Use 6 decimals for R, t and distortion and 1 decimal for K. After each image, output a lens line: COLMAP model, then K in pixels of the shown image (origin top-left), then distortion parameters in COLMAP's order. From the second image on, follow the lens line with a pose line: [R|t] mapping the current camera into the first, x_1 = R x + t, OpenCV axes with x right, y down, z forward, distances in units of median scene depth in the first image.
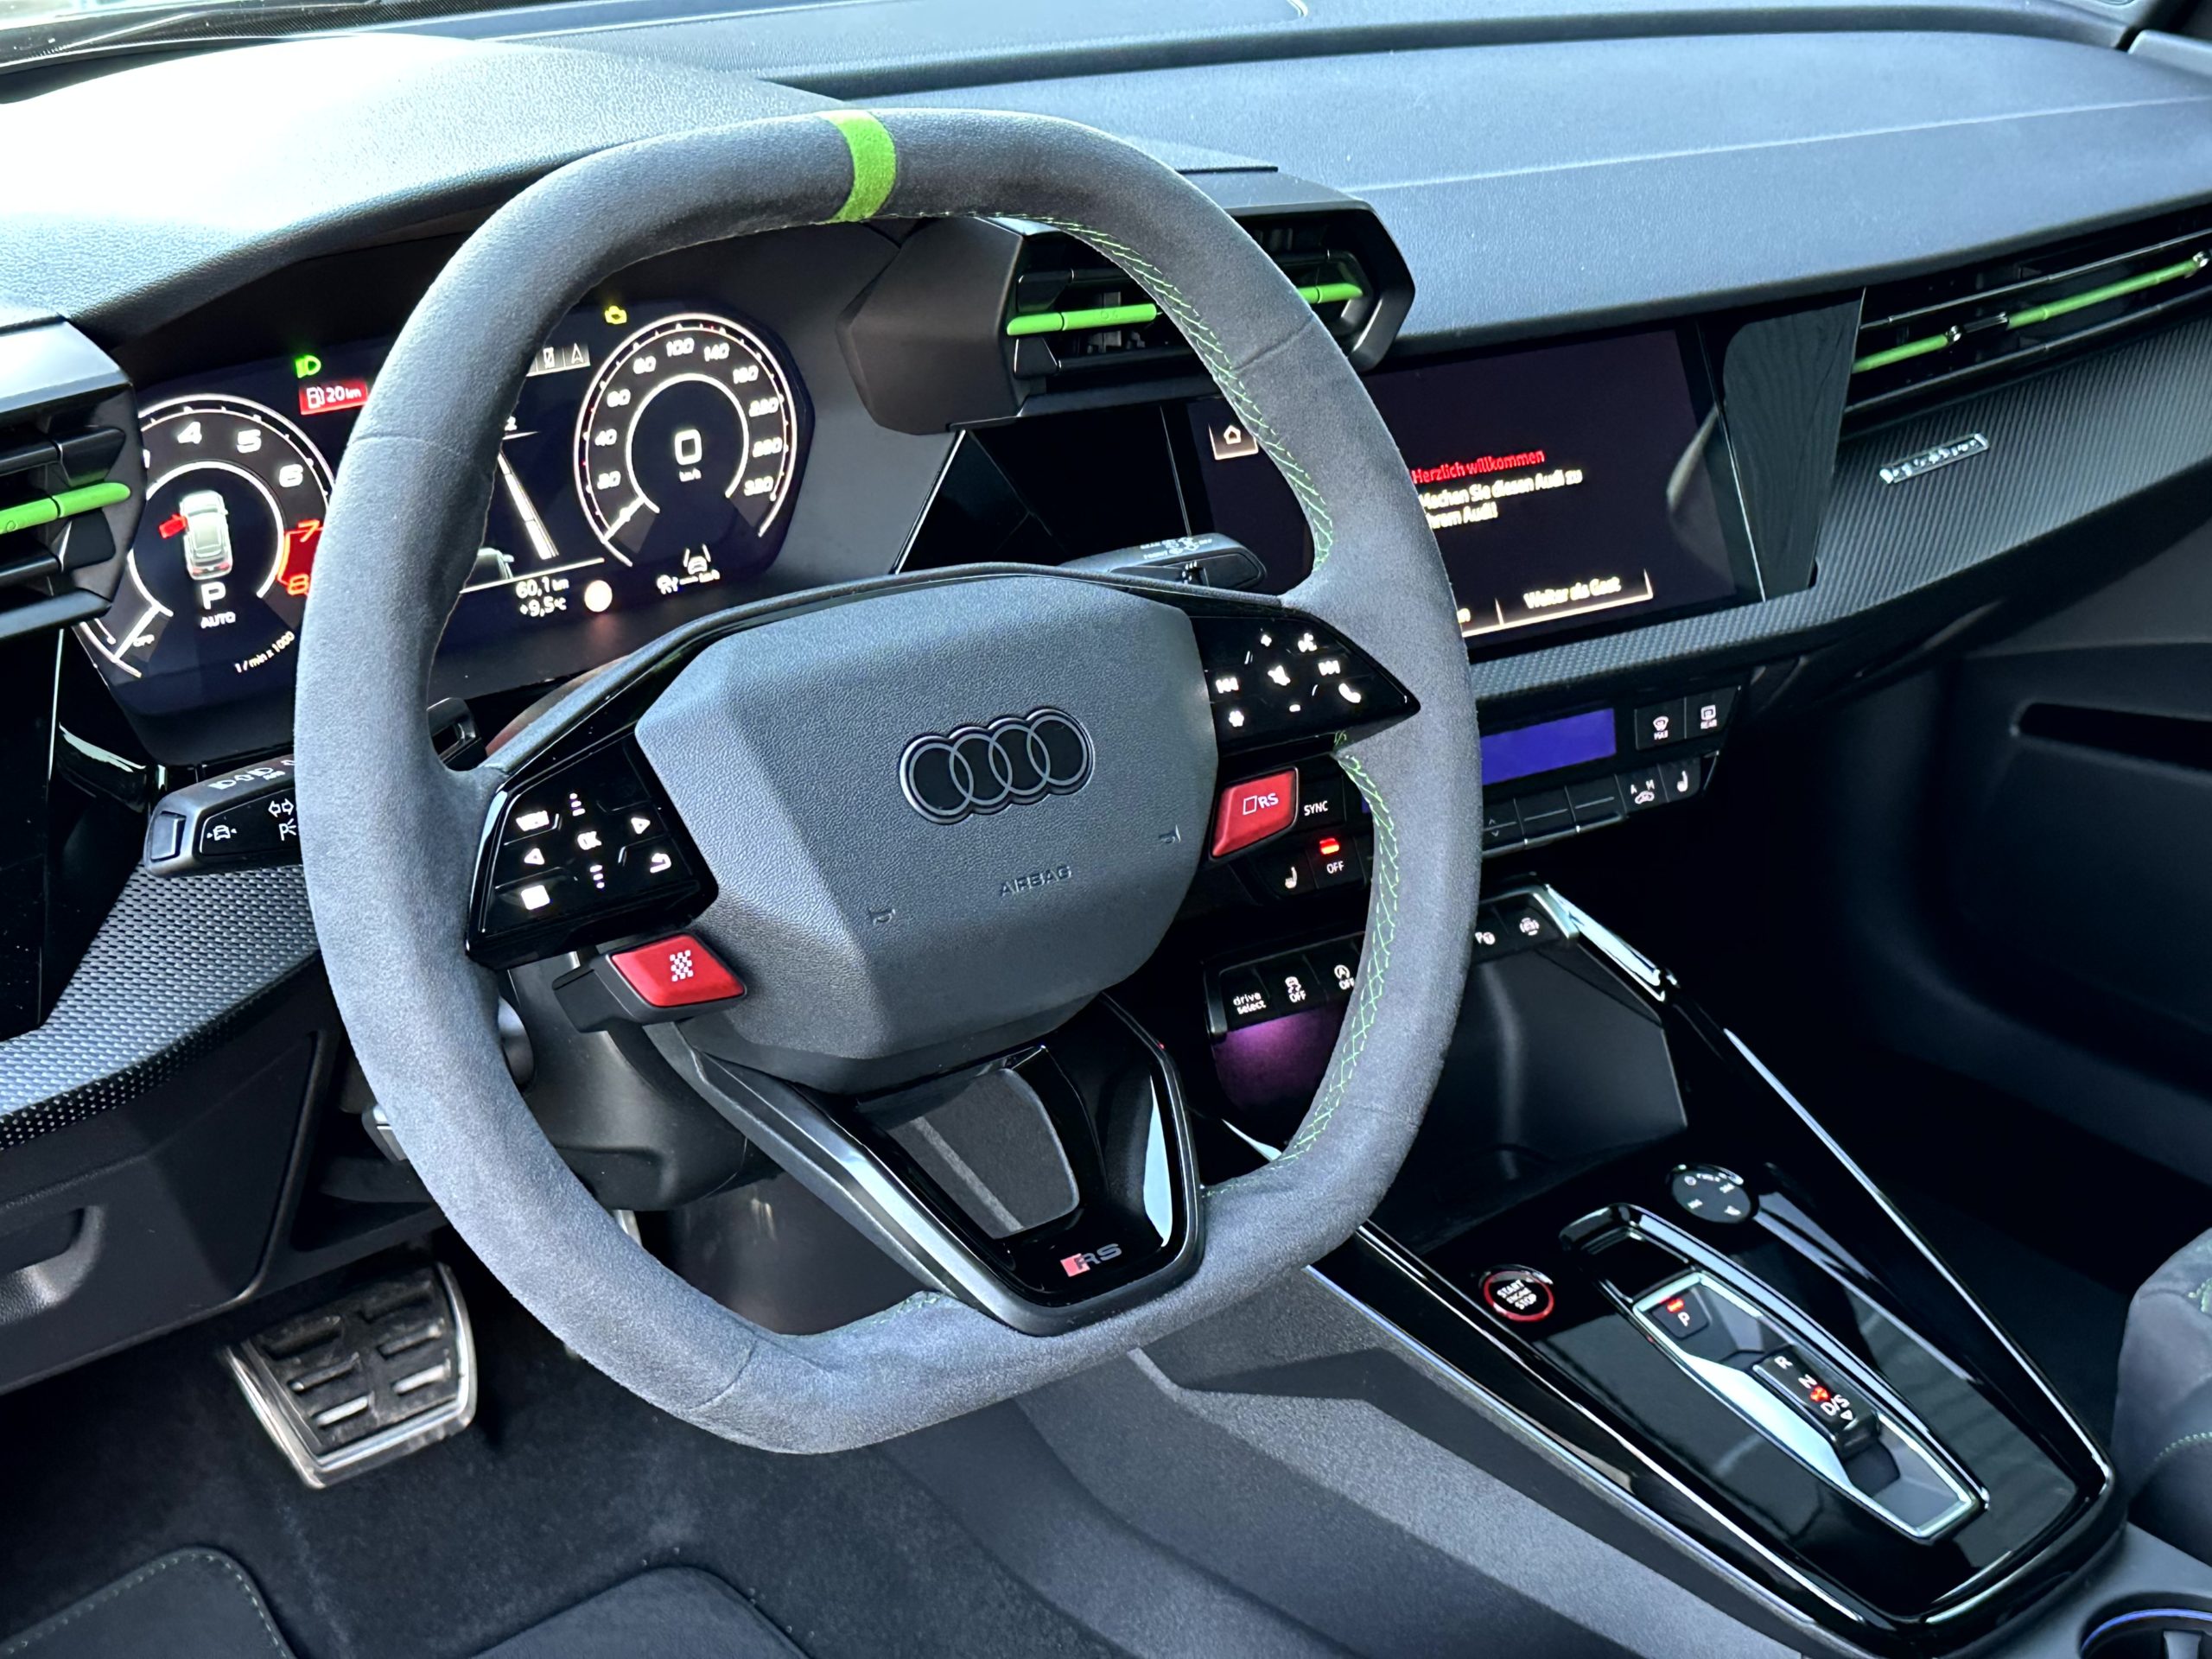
lens RADIAL K [[3006.5, 0, 1106.0], [0, 3006.5, 829.5], [0, 0, 1]] dist [0.183069, -0.355741]
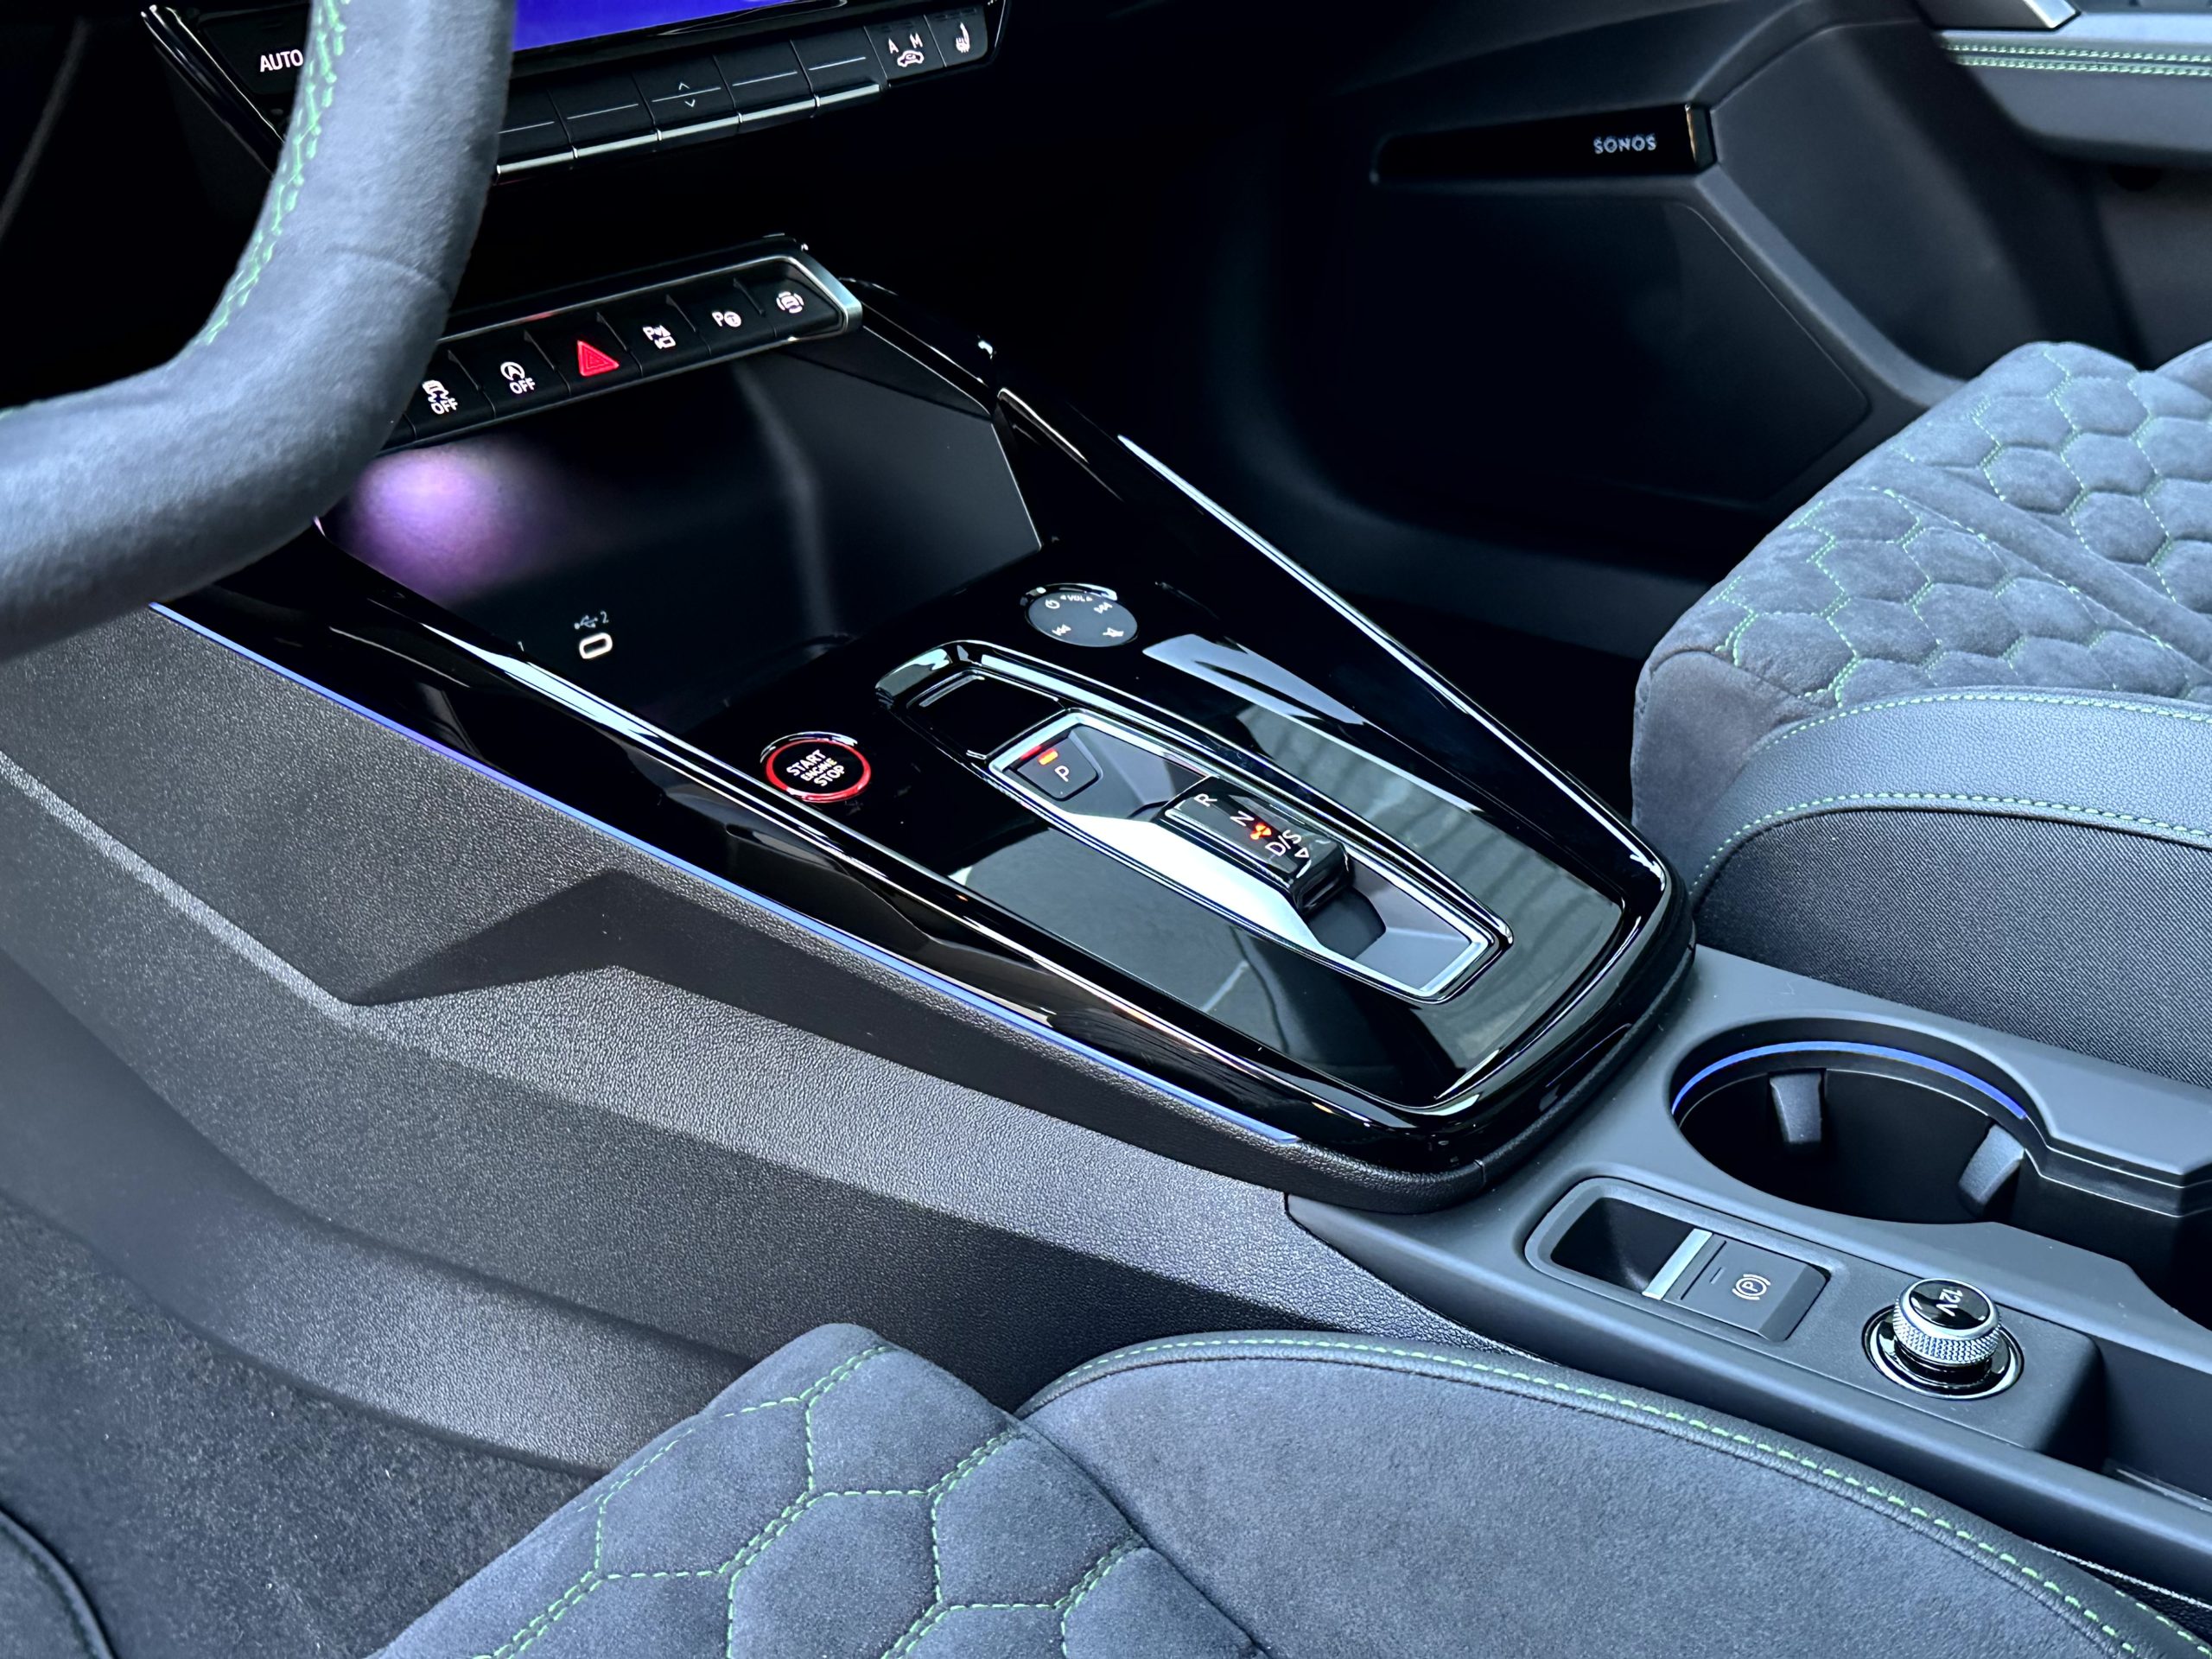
lens RADIAL K [[2588.7, 0, 1106.0], [0, 2588.7, 829.5], [0, 0, 1]] dist [0.201248, -0.480757]
pose [[0.971424, -0.151967, 0.182320, 0.086736], [0.140775, 0.987353, 0.072913, 0.127308], [-0.191095, -0.045163, 0.980532, 0.401548]]
